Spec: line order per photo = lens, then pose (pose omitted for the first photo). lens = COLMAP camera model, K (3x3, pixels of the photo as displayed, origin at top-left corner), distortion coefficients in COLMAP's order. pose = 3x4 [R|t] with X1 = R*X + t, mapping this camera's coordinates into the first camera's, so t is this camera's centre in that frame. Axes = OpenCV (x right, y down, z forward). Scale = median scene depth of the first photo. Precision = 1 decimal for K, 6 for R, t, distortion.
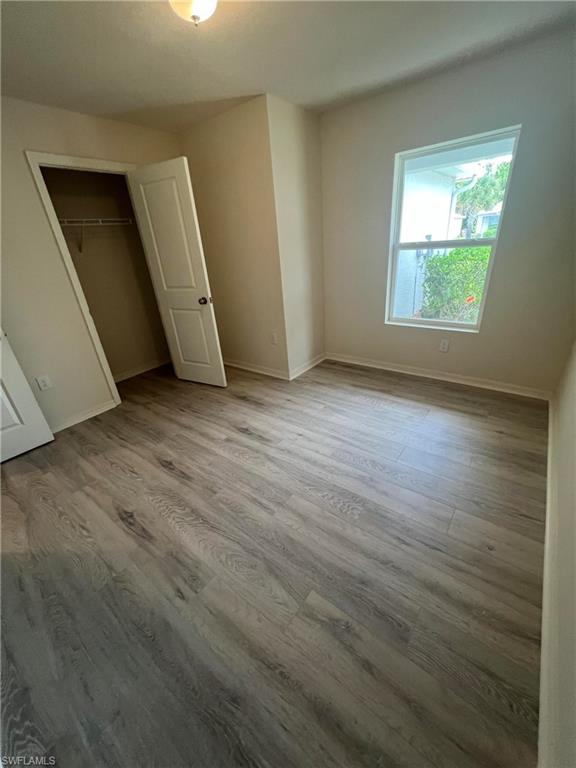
lens RADIAL K [[306.0, 0, 288.0], [0, 306.0, 384.0], [0, 0, 1]] dist [-0.000483, 0.000042]
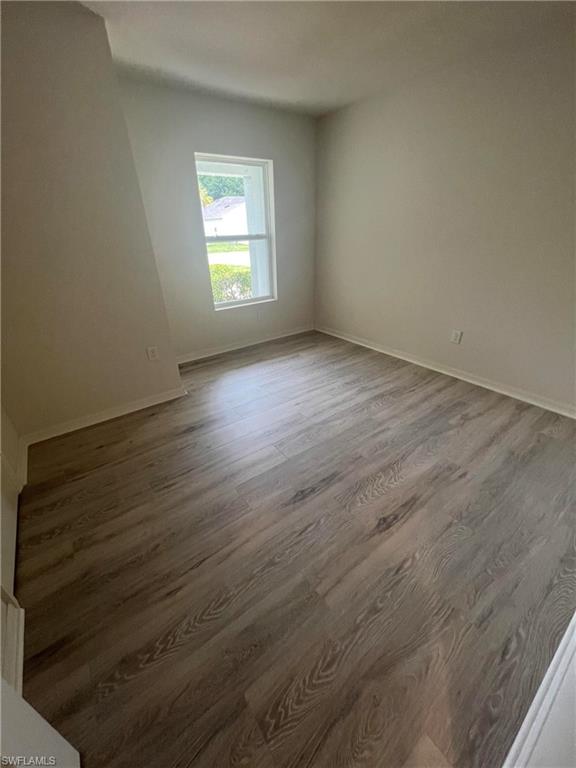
lens RADIAL K [[309.0, 0, 279.1], [0, 309.0, 387.1], [0, 0, 1]] dist [-0.000908, -0.000082]
pose [[0.275229, -0.383657, 0.881508, -1.178412], [0.413638, 0.874968, 0.251662, -0.243597], [-0.867844, 0.295361, 0.399511, 0.754245]]
